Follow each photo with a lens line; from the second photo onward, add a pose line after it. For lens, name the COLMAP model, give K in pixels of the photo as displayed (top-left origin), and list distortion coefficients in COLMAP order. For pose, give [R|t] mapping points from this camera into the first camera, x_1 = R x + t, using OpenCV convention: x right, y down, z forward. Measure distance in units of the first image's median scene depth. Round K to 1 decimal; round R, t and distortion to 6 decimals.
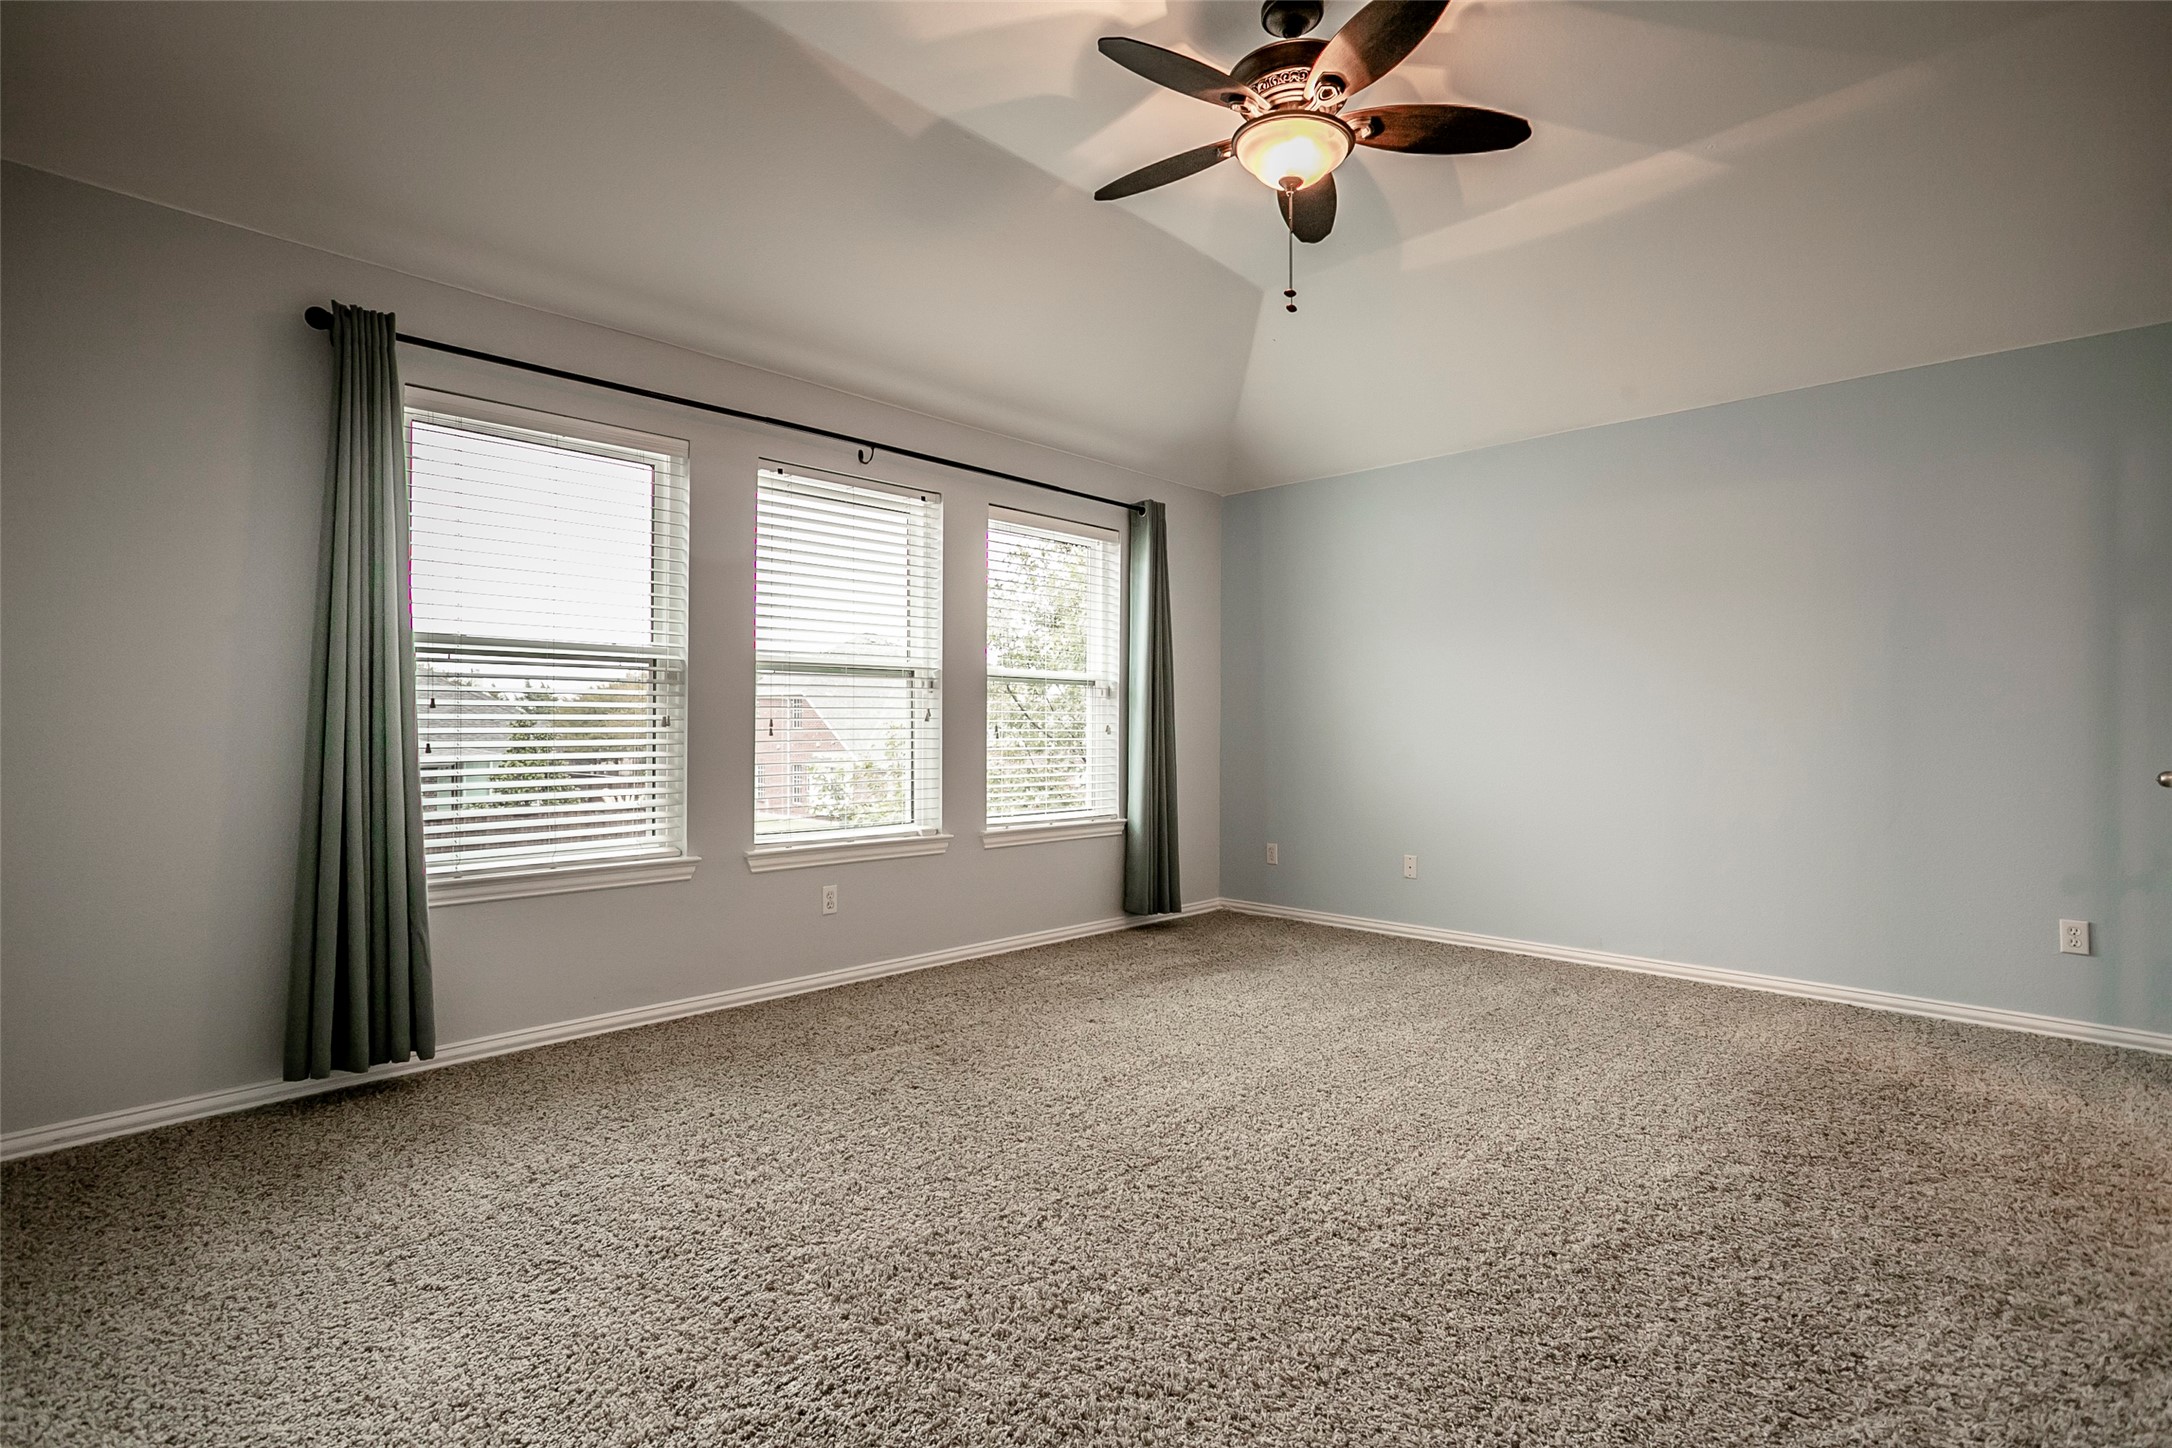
lens RADIAL K [[1028.3, 0, 1079.0], [0, 1028.3, 727.5], [0, 0, 1]] dist [-0.011724, 0.001059]
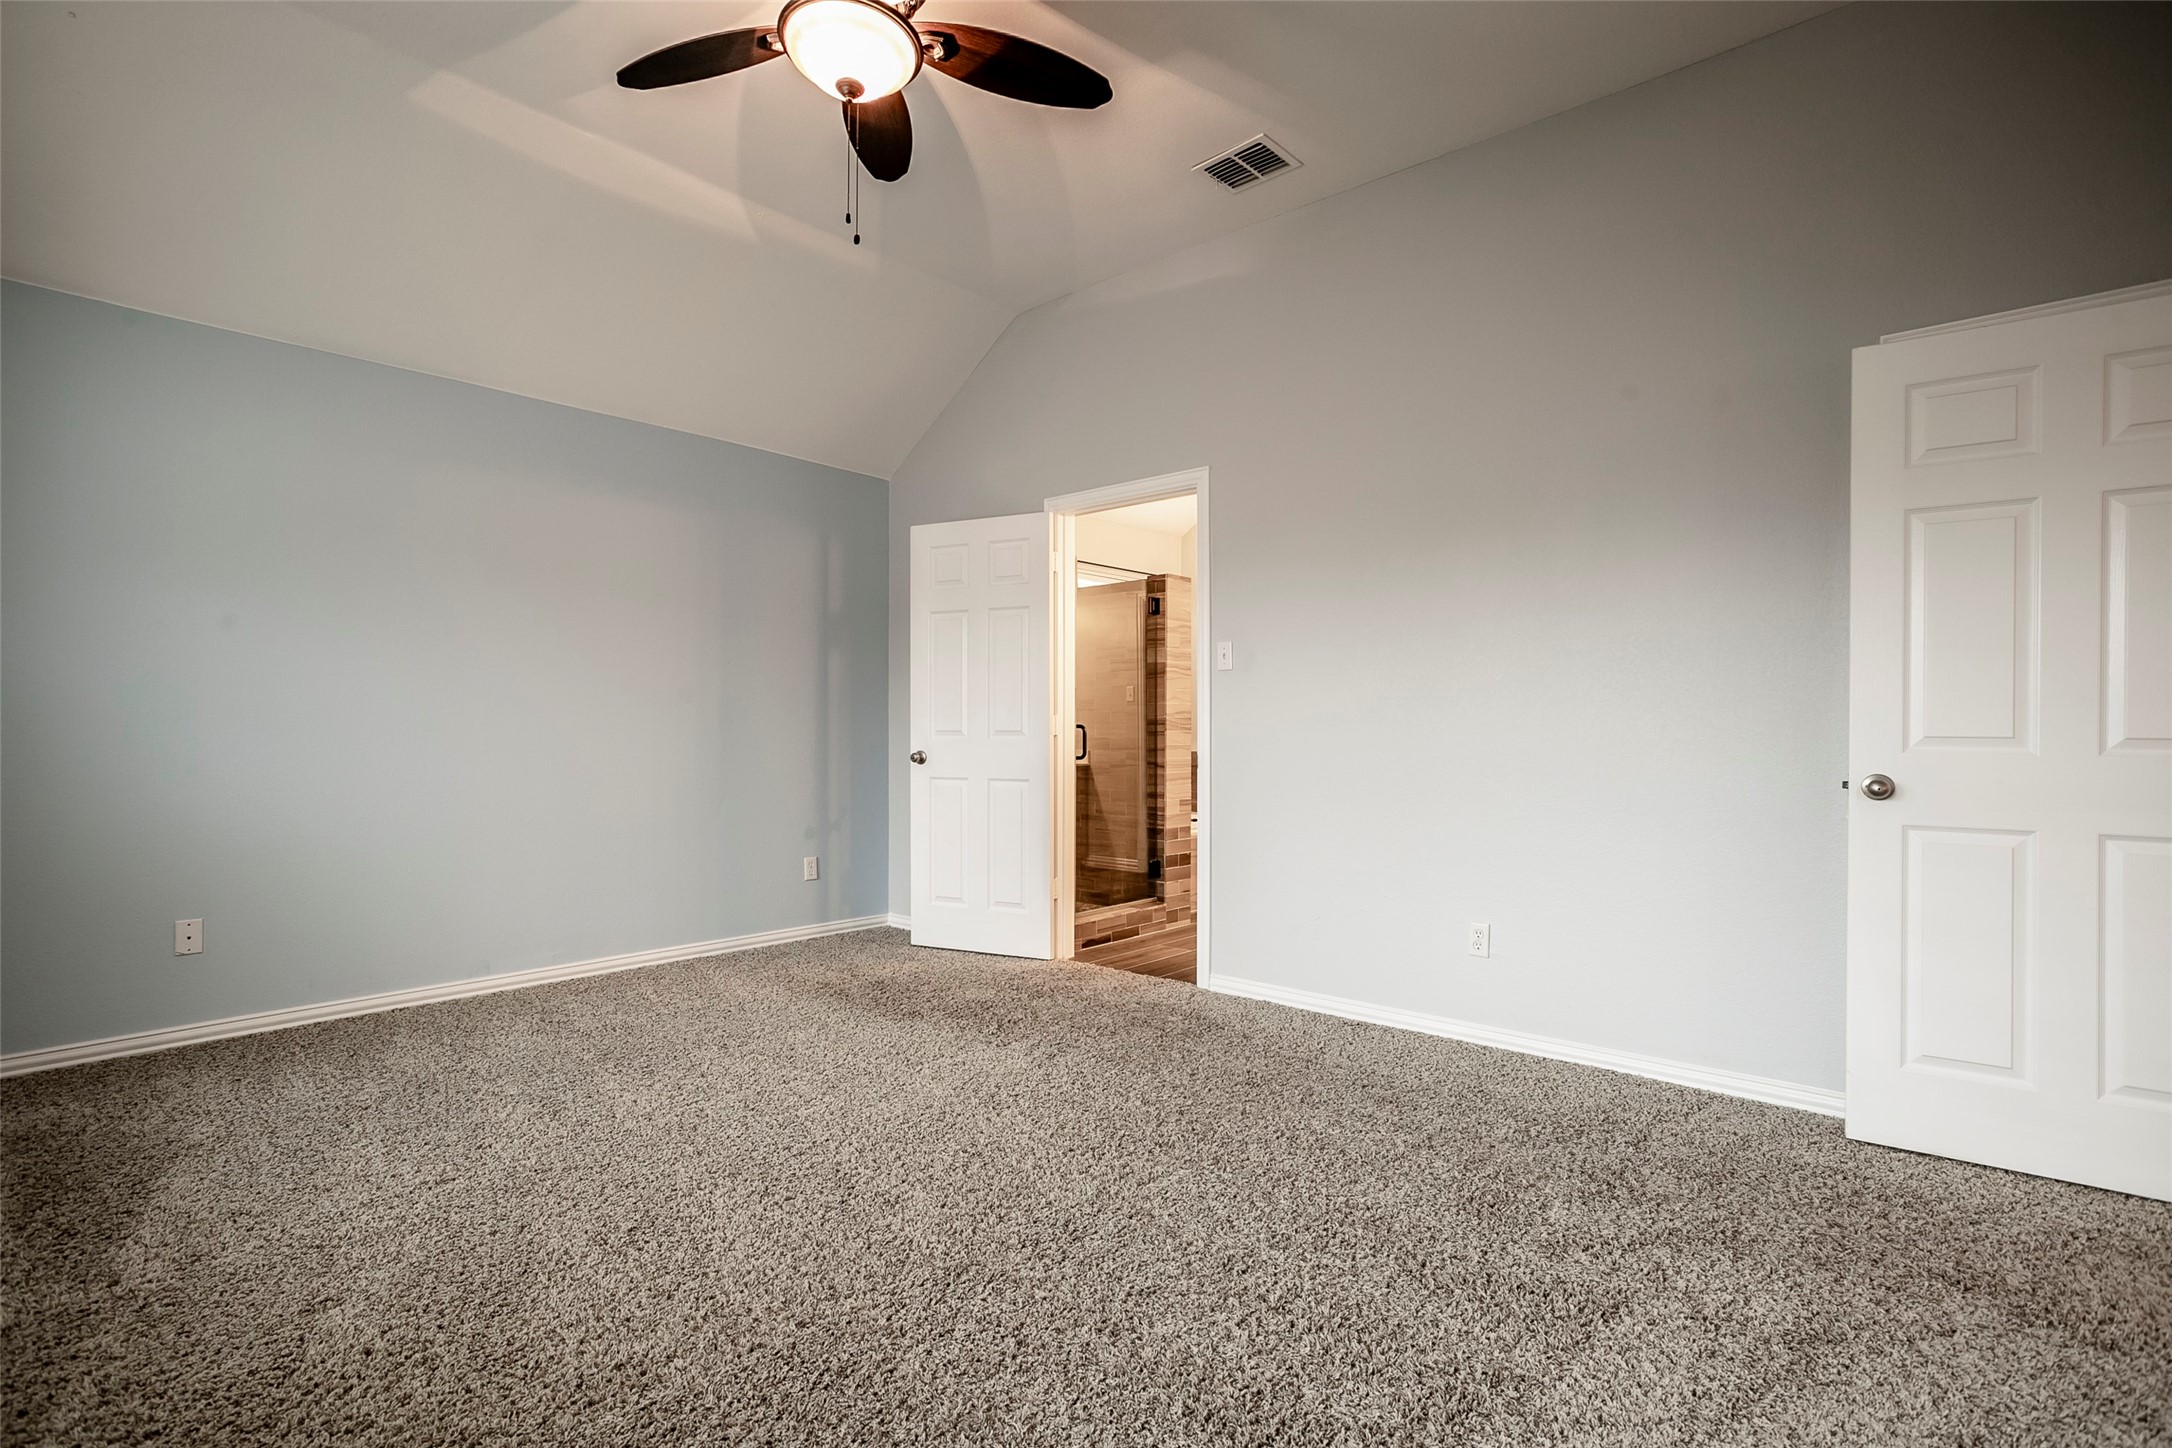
lens RADIAL K [[1028.3, 0, 1079.0], [0, 1028.3, 727.5], [0, 0, 1]] dist [-0.011724, 0.001059]
pose [[-0.037436, -0.004504, 0.999289, -0.530799], [-0.003711, 0.999984, 0.004368, -0.005987], [-0.999292, -0.003545, -0.037452, 0.687167]]
